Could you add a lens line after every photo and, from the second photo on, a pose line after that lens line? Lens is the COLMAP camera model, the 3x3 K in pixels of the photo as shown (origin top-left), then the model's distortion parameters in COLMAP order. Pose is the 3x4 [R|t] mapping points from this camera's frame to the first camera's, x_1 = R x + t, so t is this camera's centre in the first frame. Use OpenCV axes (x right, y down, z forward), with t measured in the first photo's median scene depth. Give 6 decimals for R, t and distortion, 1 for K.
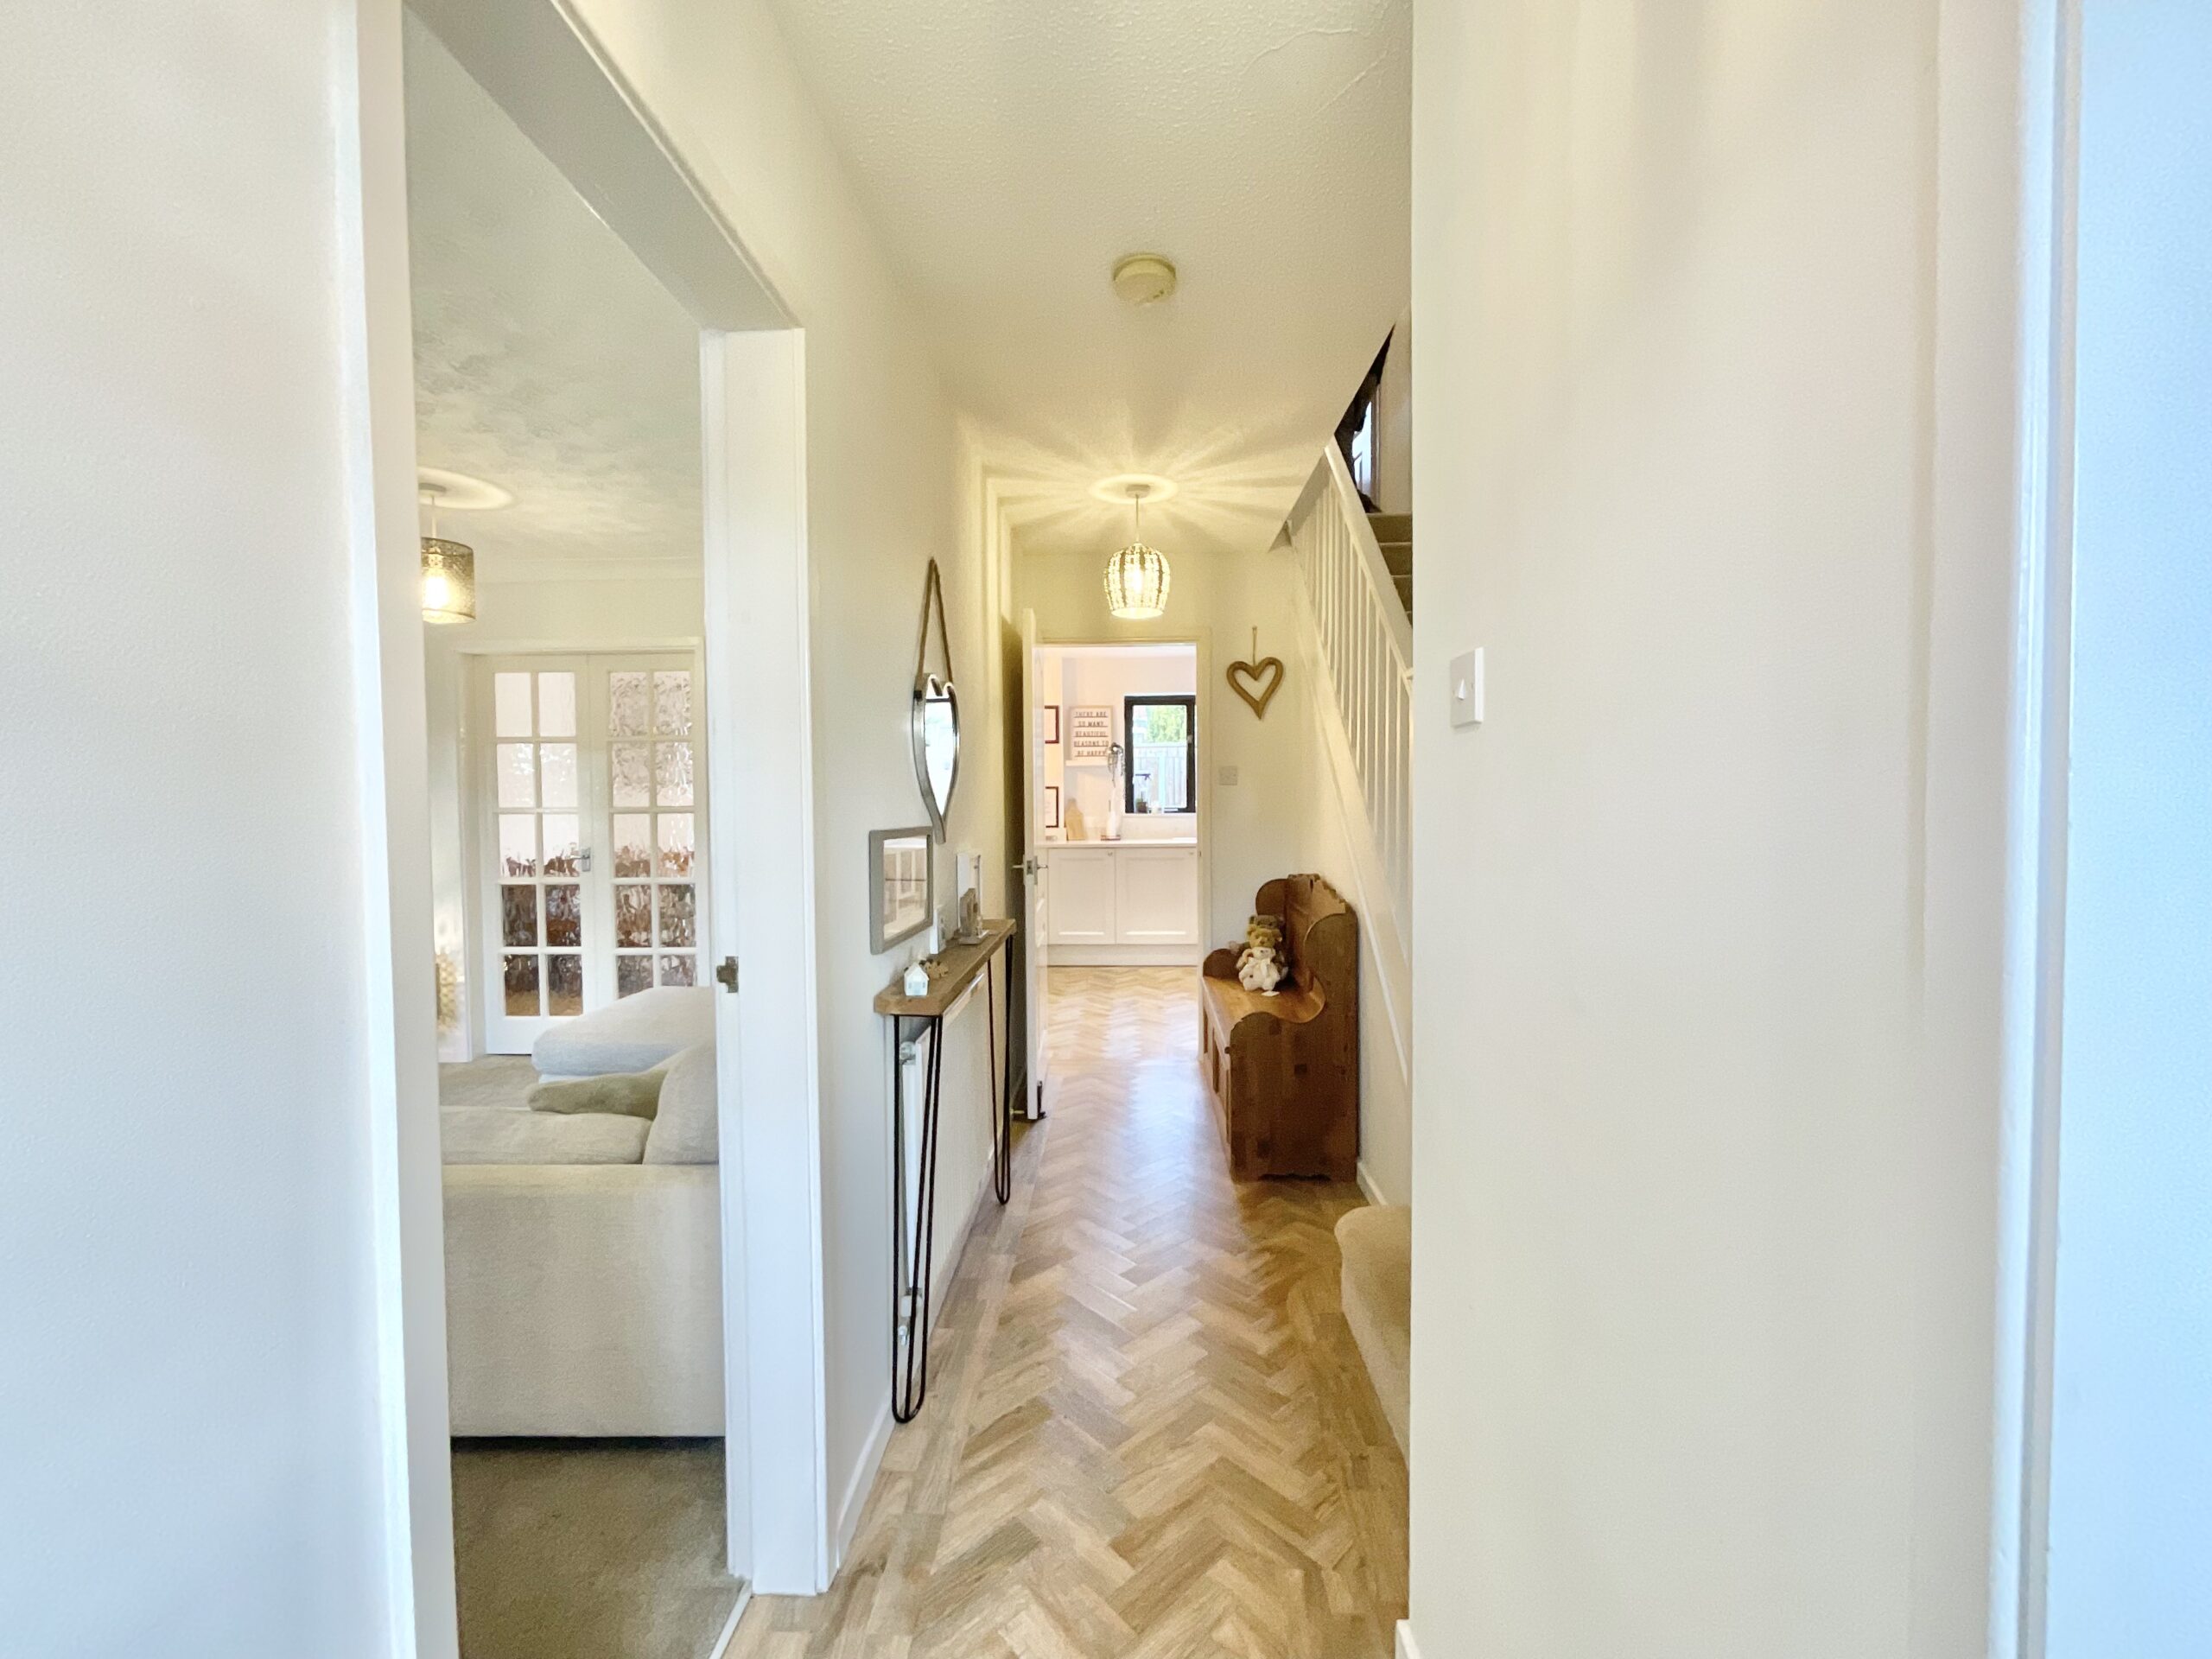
lens RADIAL K [[896.9, 0, 1106.6], [0, 896.9, 827.0], [0, 0, 1]] dist [0.000681, -0.000711]
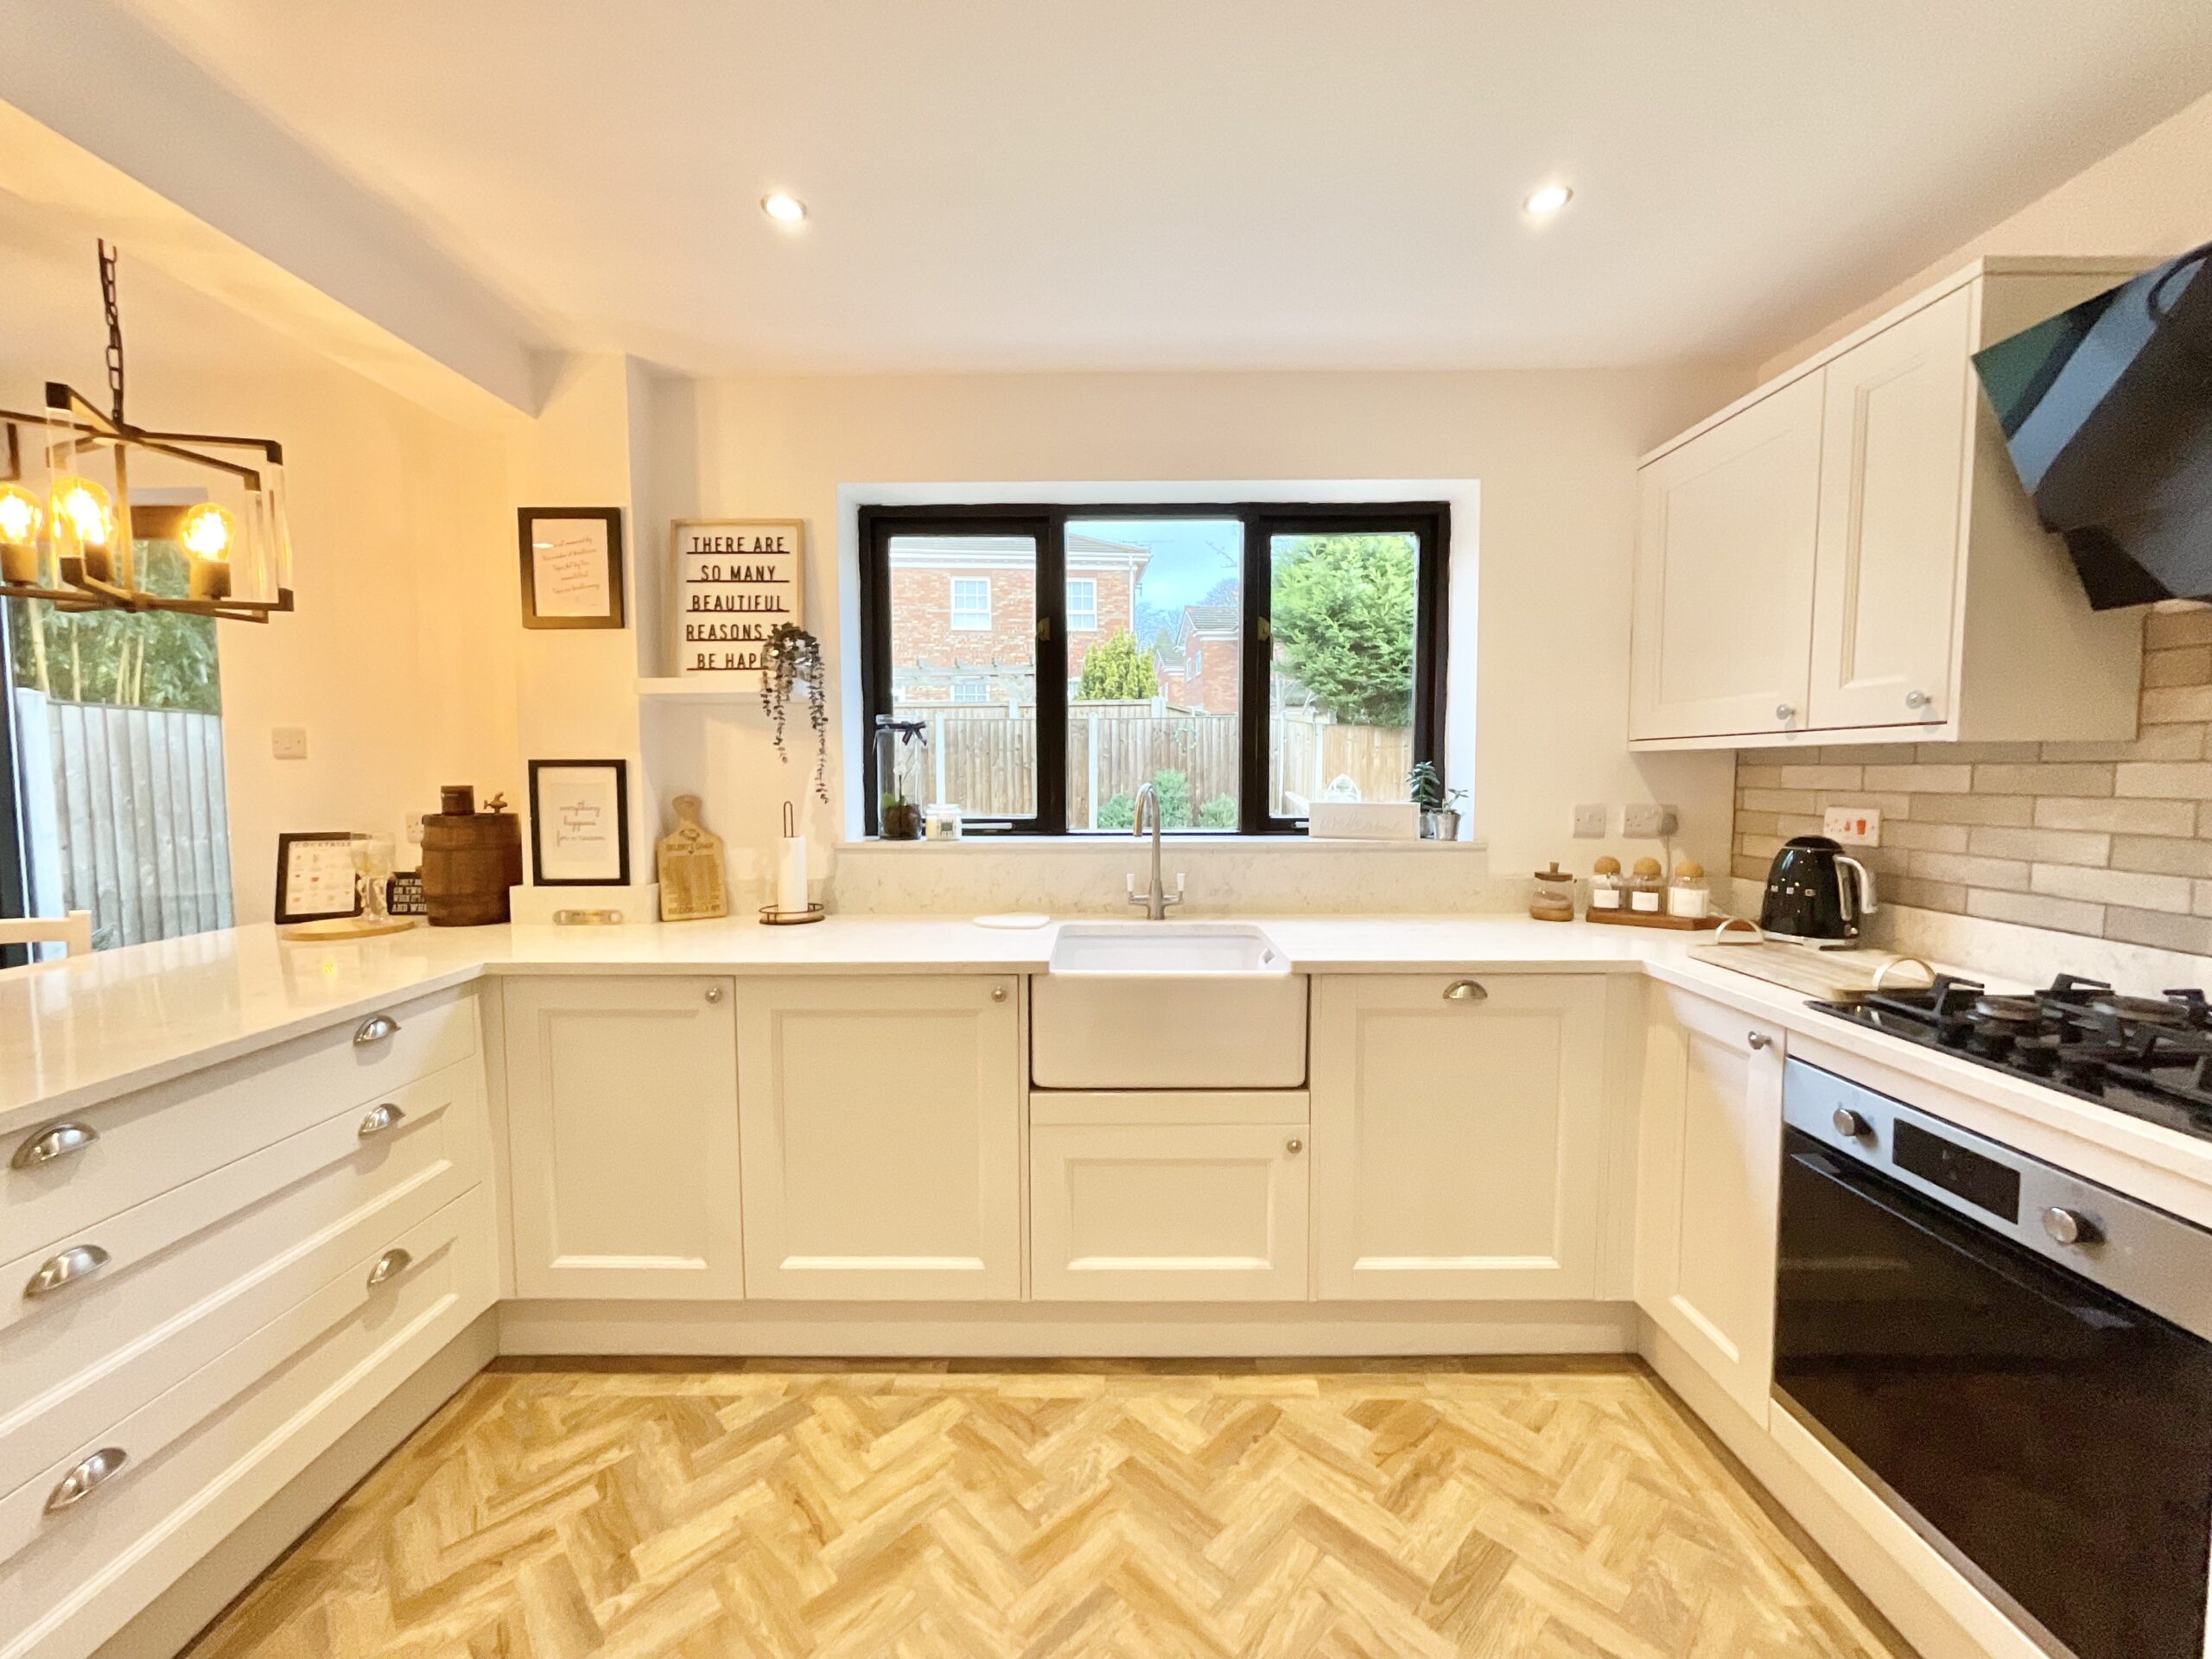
lens RADIAL K [[896.9, 0, 1106.6], [0, 896.9, 827.0], [0, 0, 1]] dist [0.000681, -0.000711]
pose [[0.999604, 0.004604, 0.027763, 0.111998], [-0.005485, 0.999481, 0.031731, -0.031173], [-0.027602, -0.031871, 0.999111, 0.656744]]
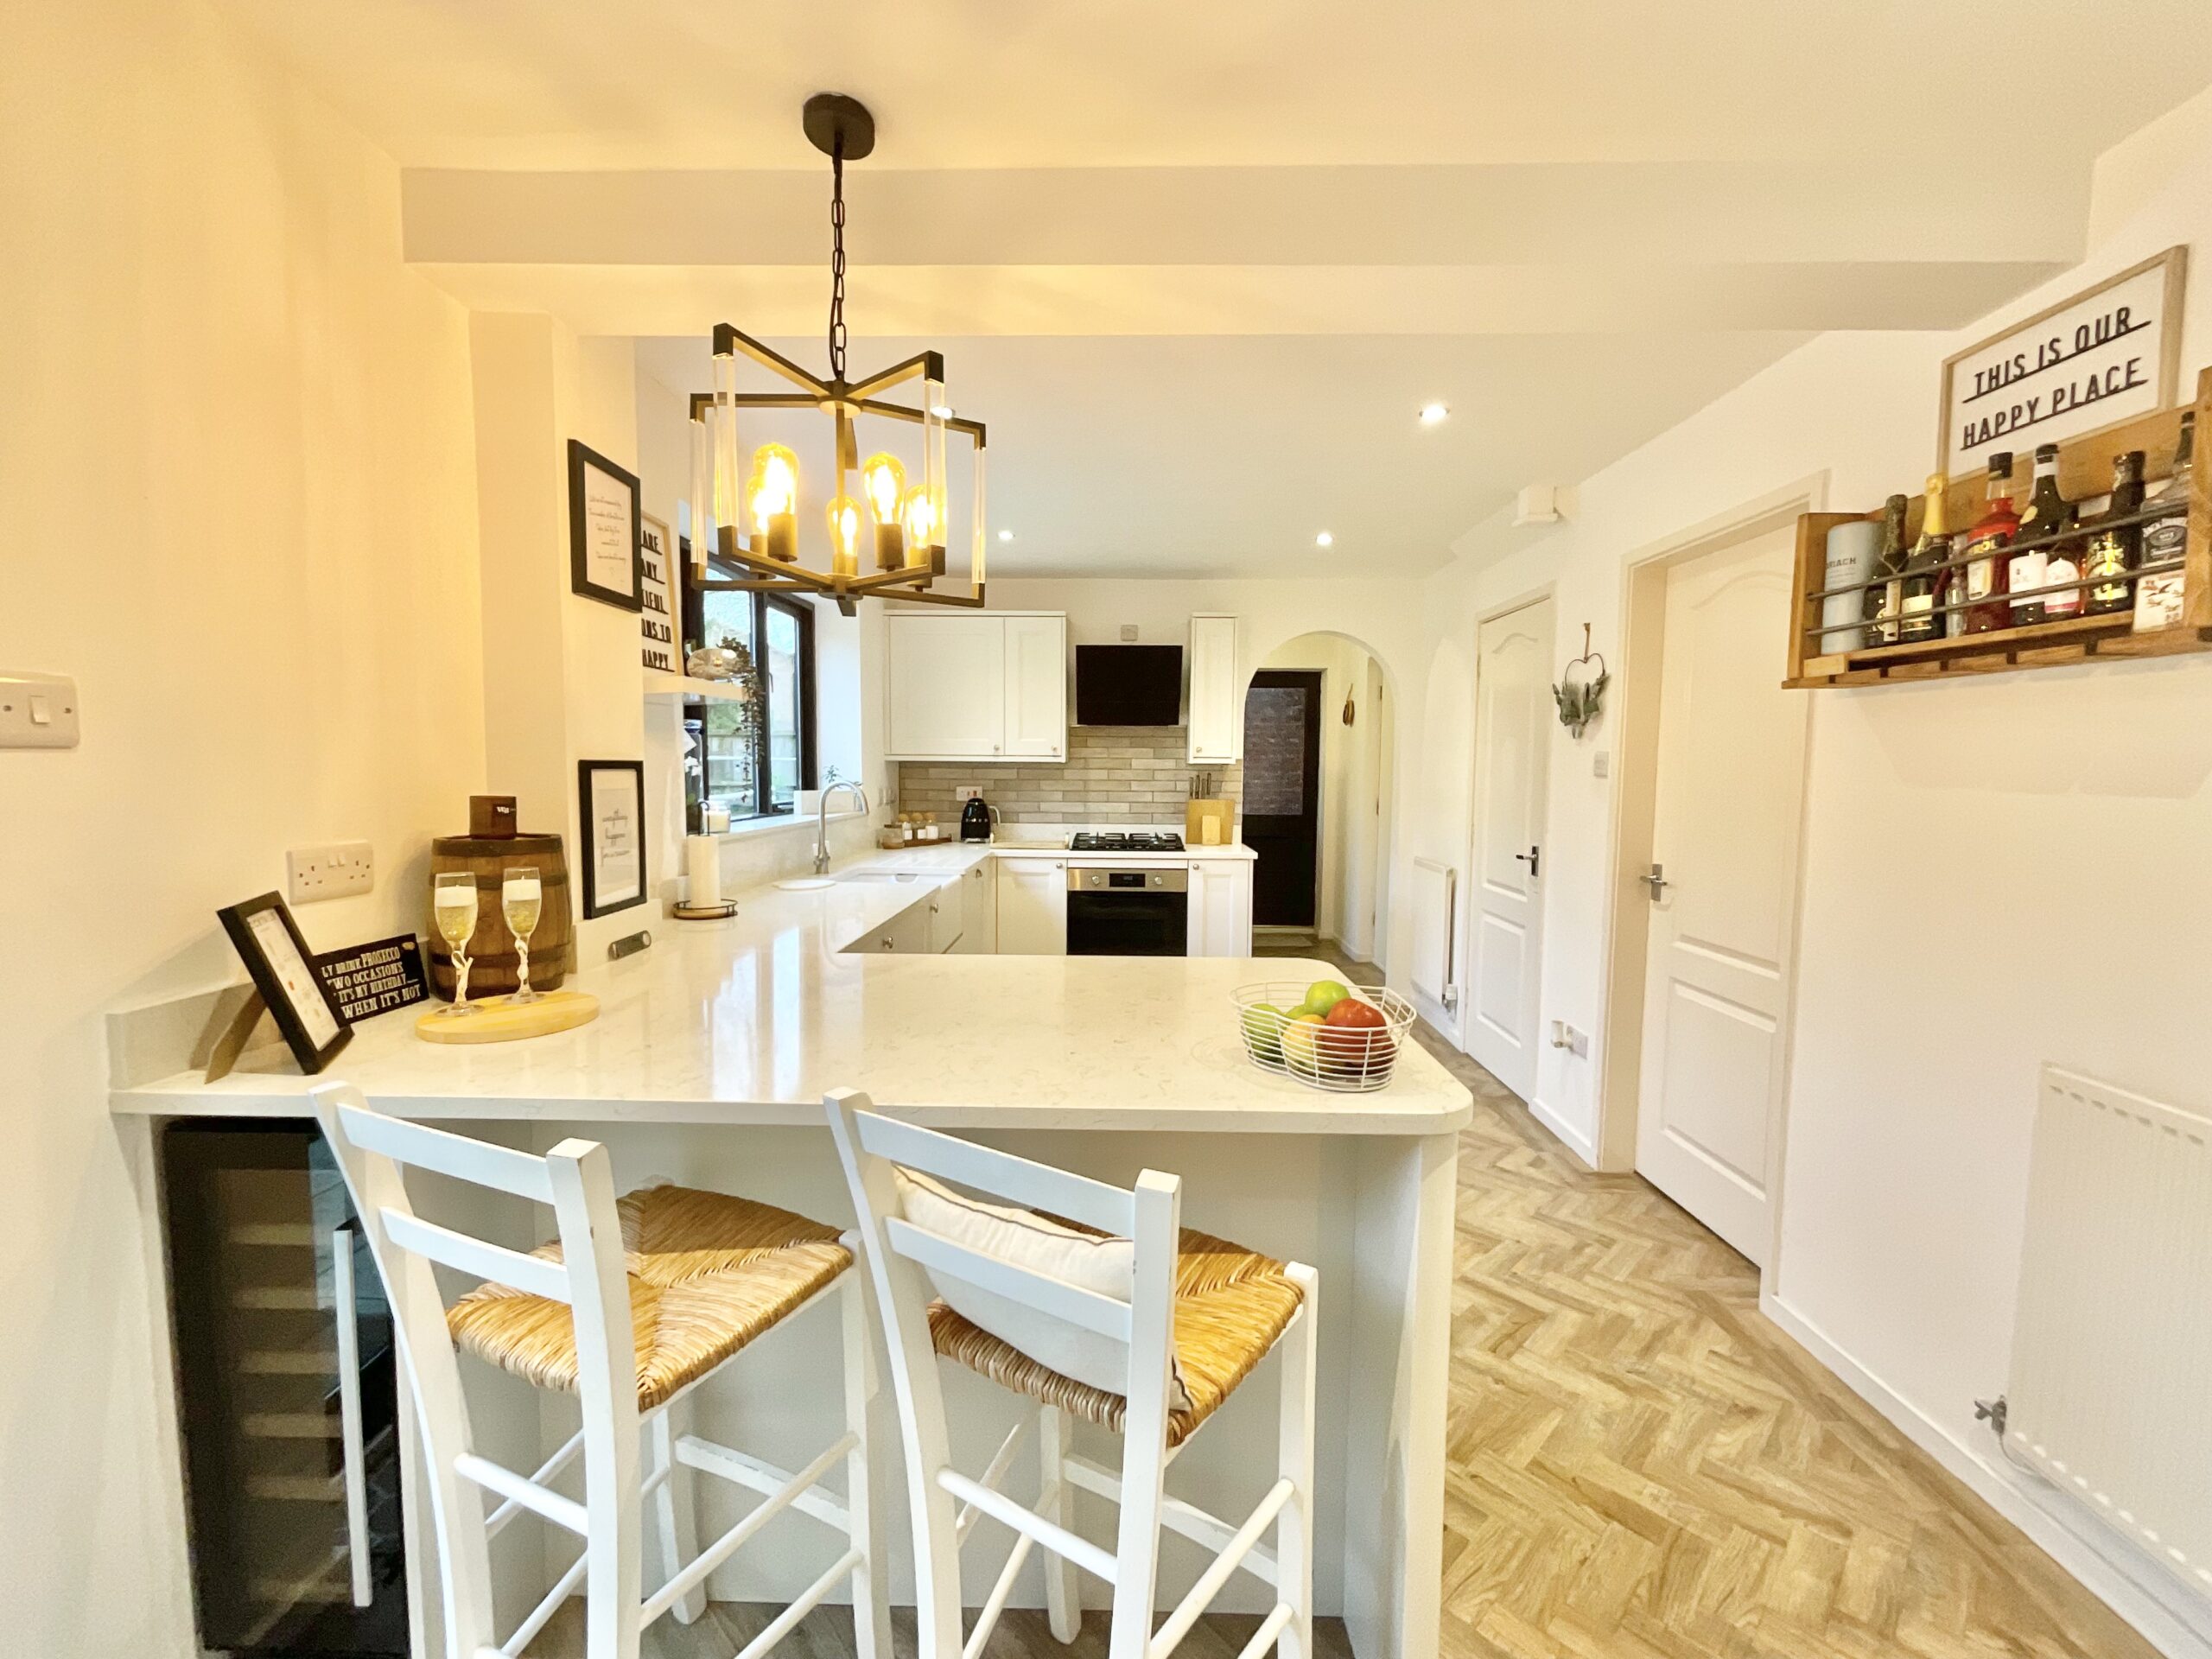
lens RADIAL K [[896.9, 0, 1106.6], [0, 896.9, 827.0], [0, 0, 1]] dist [0.000681, -0.000711]
pose [[-0.012769, -0.058979, 0.998178, -0.346220], [0.023490, 0.997966, 0.059267, -0.036616], [-0.999643, 0.024204, -0.011358, 0.841052]]
